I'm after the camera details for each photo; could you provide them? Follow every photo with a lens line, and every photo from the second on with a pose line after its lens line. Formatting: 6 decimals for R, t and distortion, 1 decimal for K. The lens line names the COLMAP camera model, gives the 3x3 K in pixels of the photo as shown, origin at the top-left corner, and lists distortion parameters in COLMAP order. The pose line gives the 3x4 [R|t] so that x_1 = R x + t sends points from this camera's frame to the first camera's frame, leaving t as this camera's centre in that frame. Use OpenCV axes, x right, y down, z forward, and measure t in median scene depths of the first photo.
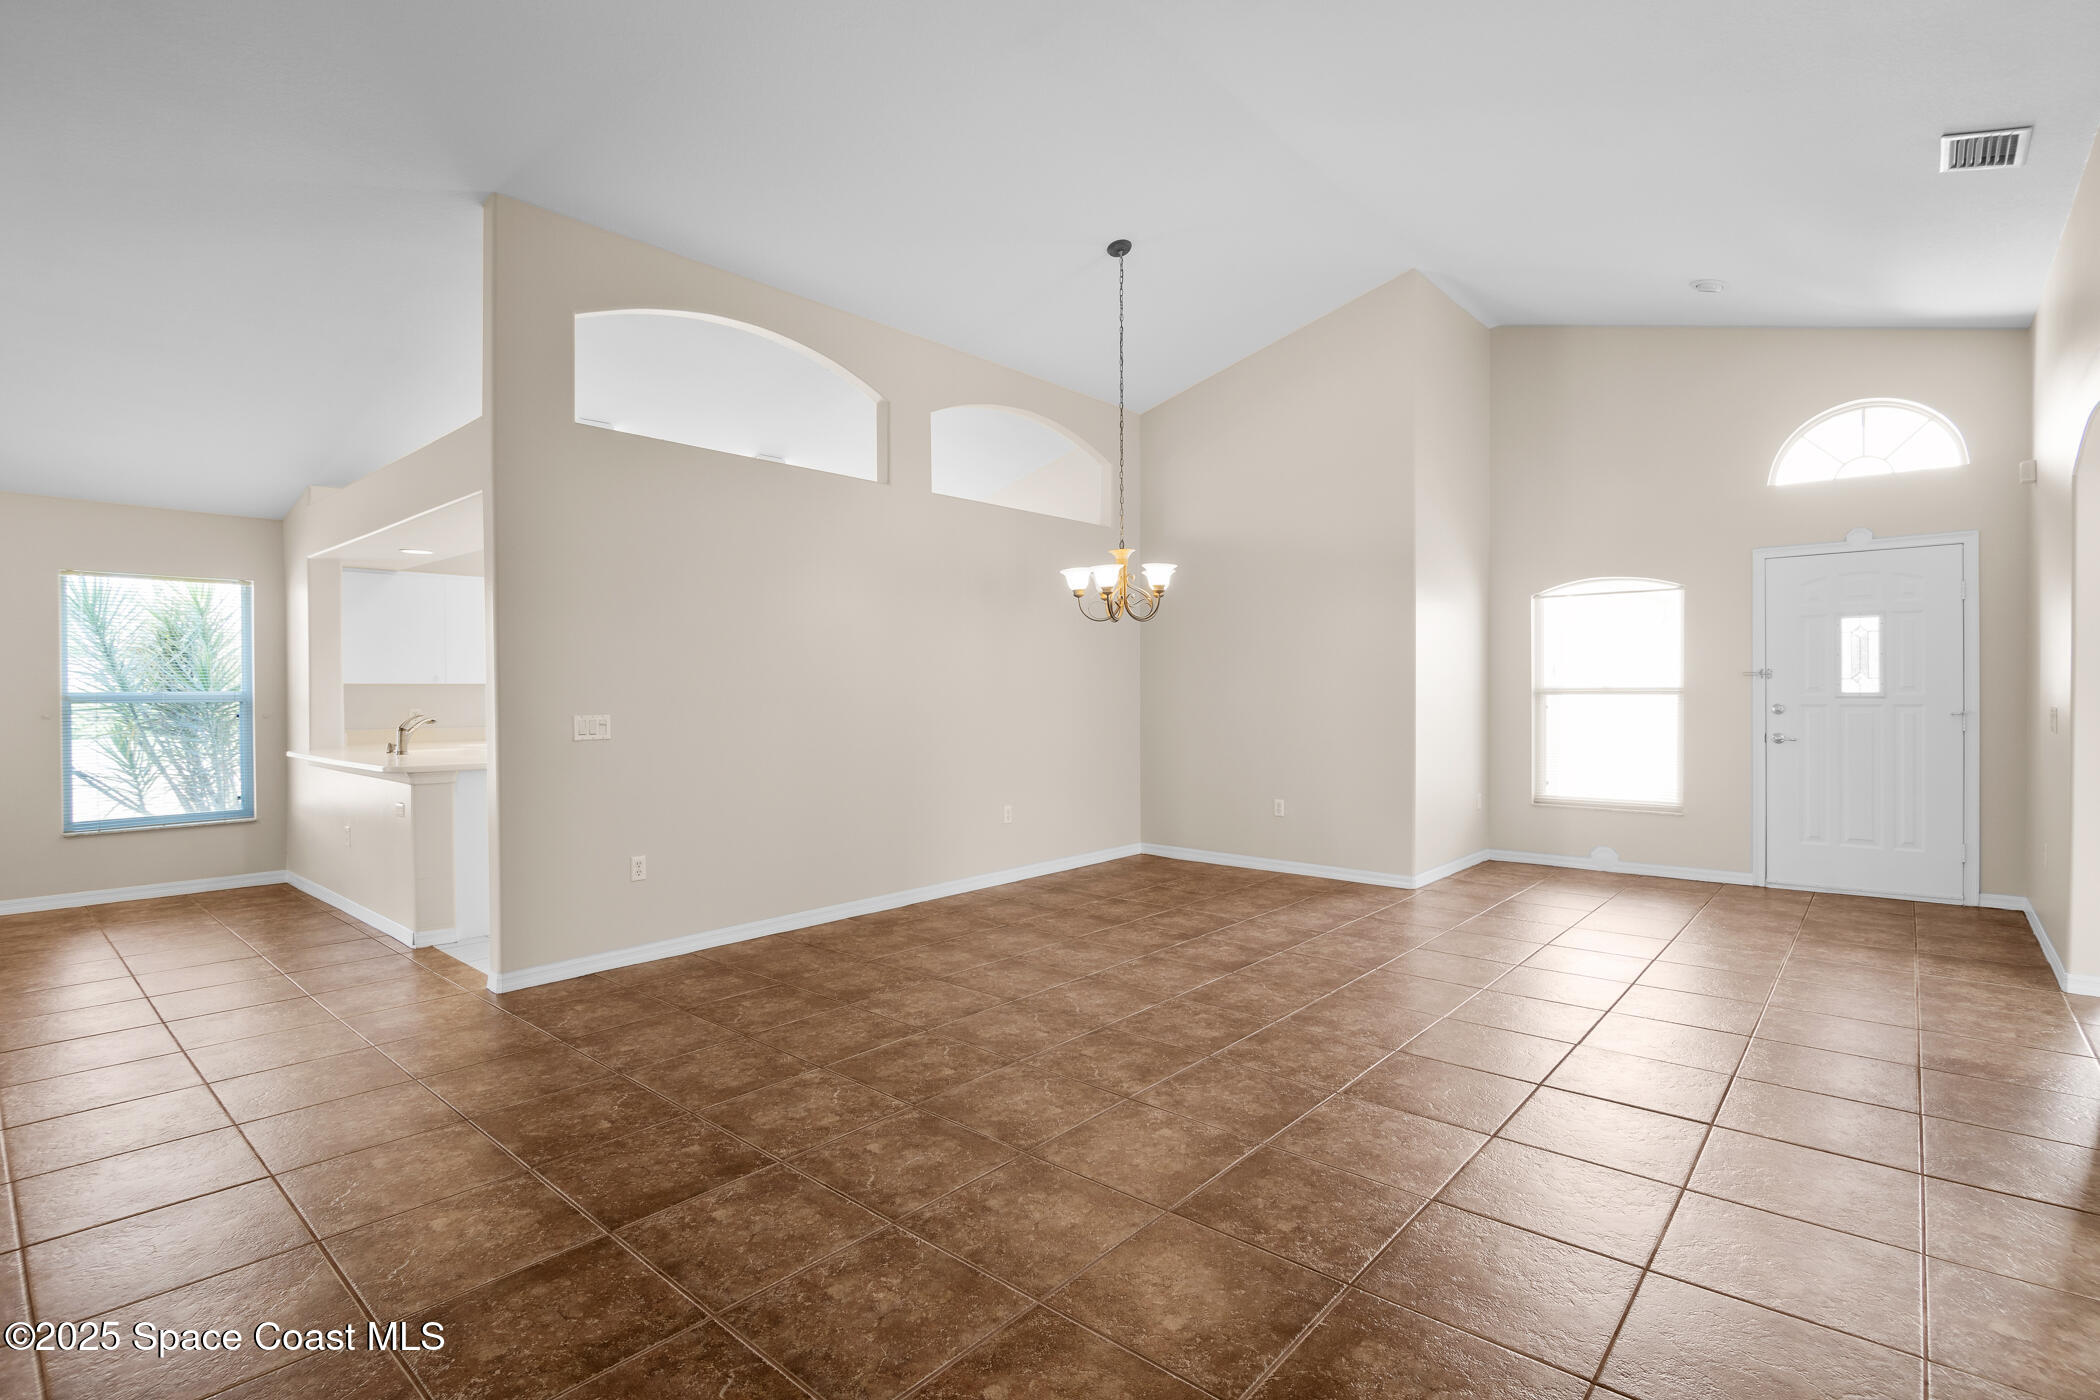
lens RADIAL K [[996.8, 0, 1038.2], [0, 996.8, 697.2], [0, 0, 1]] dist [-0.000191, -0.000130]
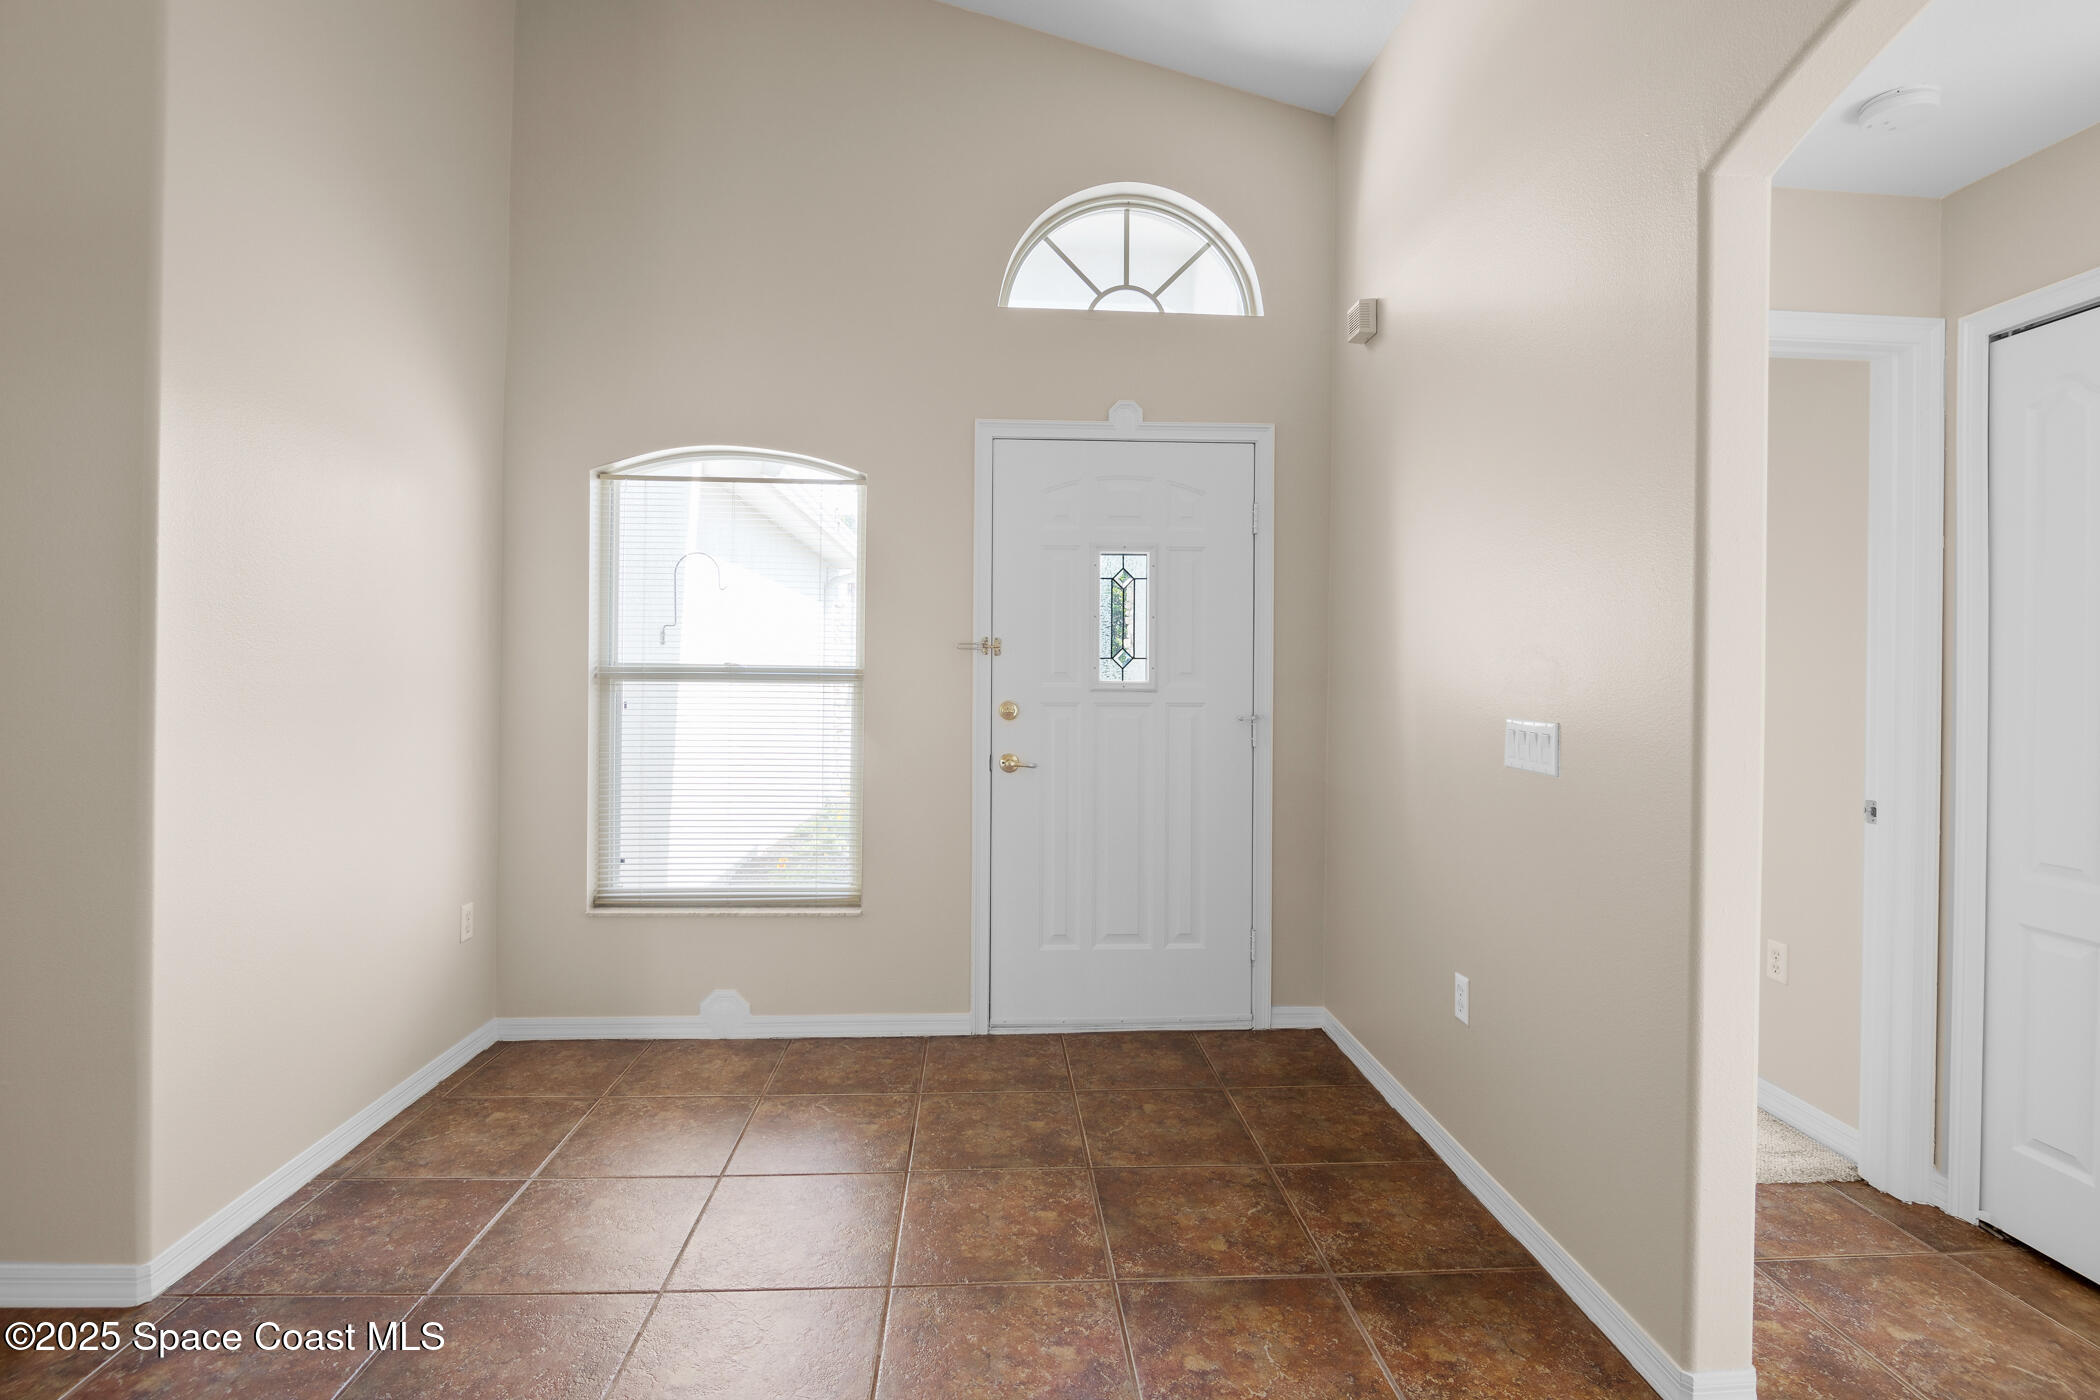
lens RADIAL K [[996.8, 0, 1038.2], [0, 996.8, 697.2], [0, 0, 1]] dist [-0.000191, -0.000130]
pose [[0.704312, -0.000627, 0.709890, 0.352886], [-0.011800, 0.999851, 0.012590, -0.002741], [-0.709792, -0.017244, 0.704200, 0.587464]]
